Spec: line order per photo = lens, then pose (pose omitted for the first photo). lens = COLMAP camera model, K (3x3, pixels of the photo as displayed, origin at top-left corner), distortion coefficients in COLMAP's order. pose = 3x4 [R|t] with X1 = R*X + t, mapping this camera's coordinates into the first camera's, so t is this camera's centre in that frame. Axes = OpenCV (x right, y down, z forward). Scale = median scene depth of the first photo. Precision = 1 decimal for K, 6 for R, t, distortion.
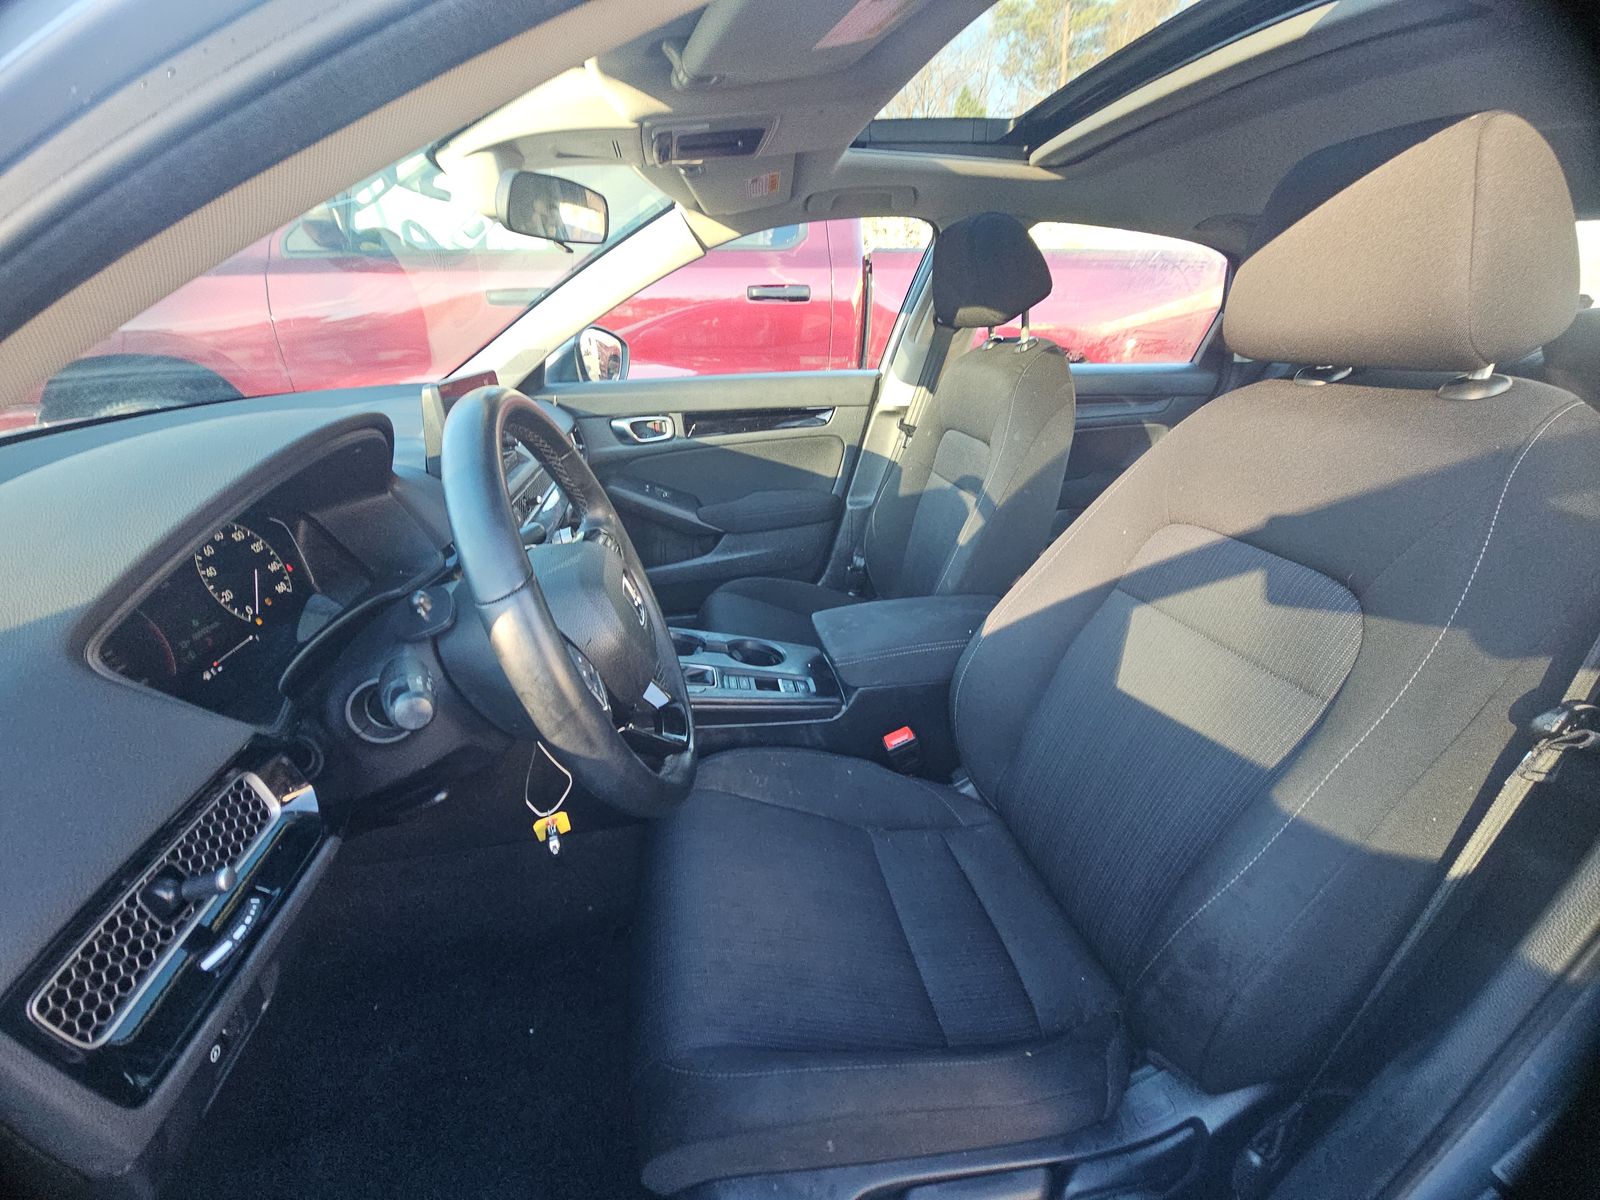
lens RADIAL K [[647.6, 0, 812.8], [0, 647.6, 602.2], [0, 0, 1]] dist [0.008165, -0.006056]
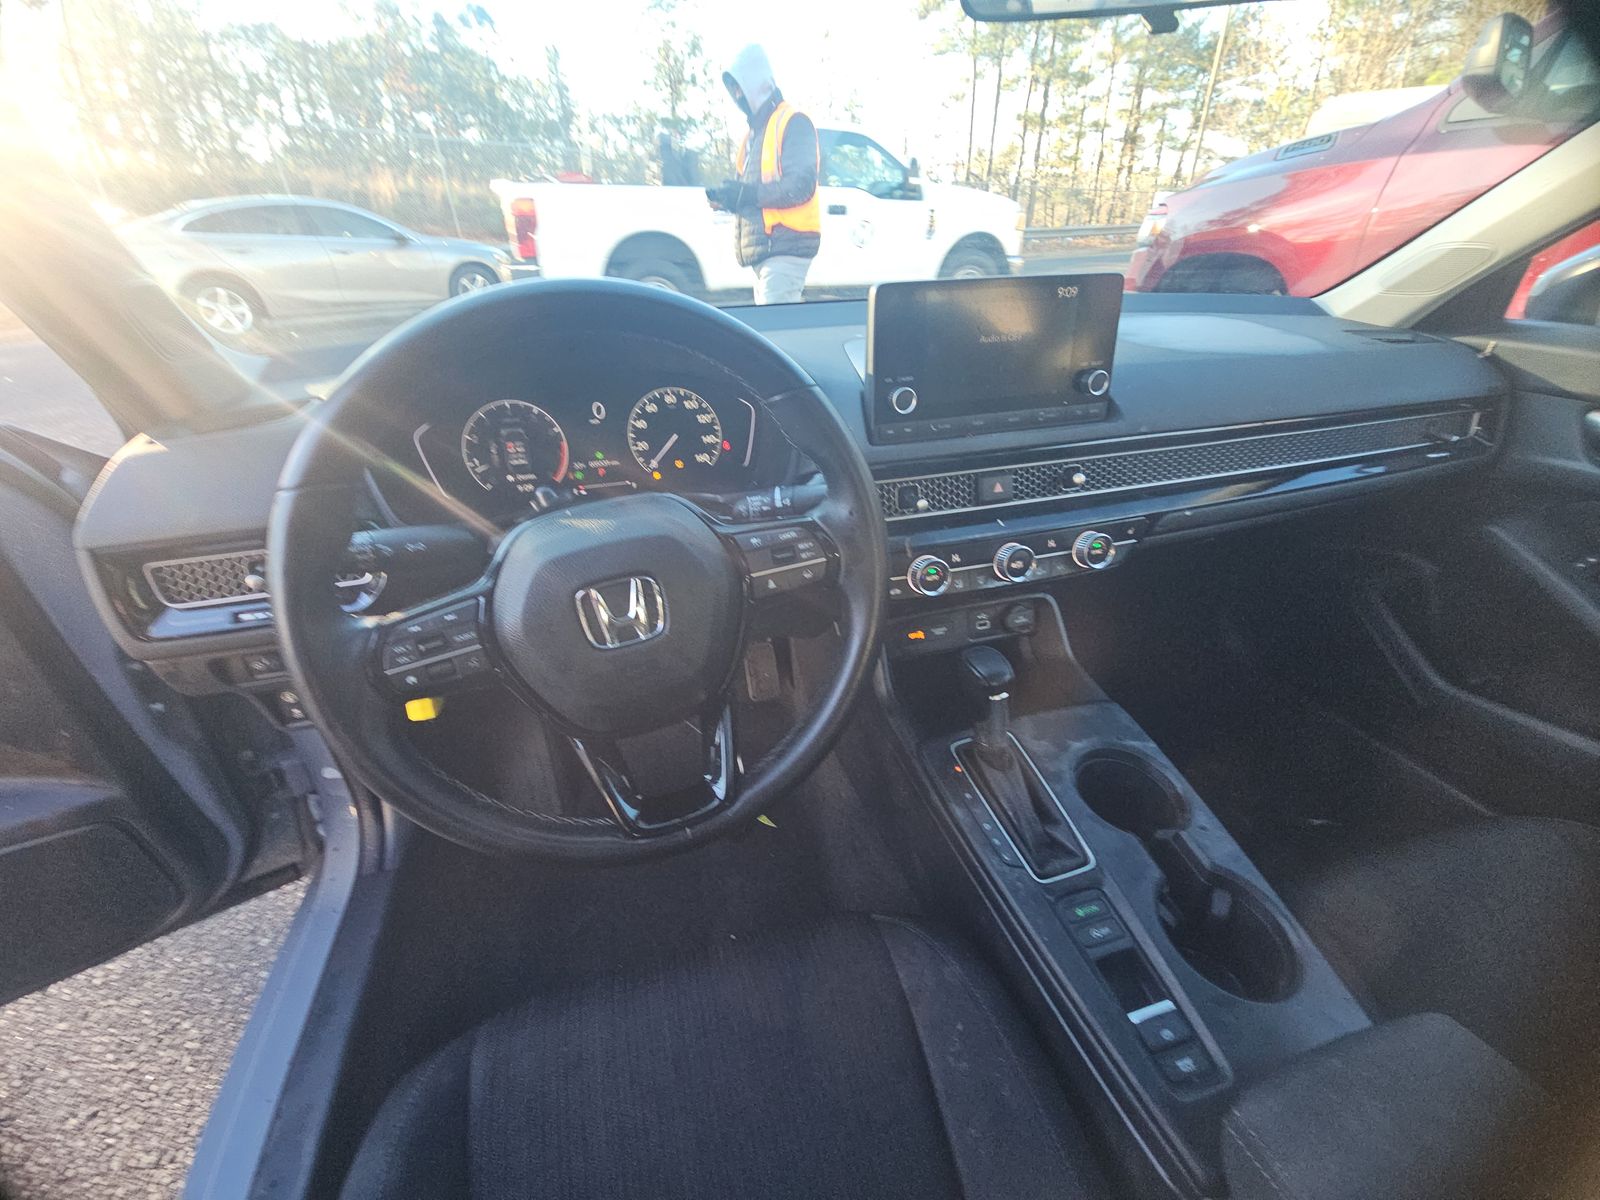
lens RADIAL K [[647.6, 0, 812.8], [0, 647.6, 602.2], [0, 0, 1]] dist [0.008165, -0.006056]
pose [[0.097577, 0.484122, -0.869543, 0.330612], [-0.375928, 0.826913, 0.418202, -0.379239], [0.921497, 0.286078, 0.262683, 0.995709]]
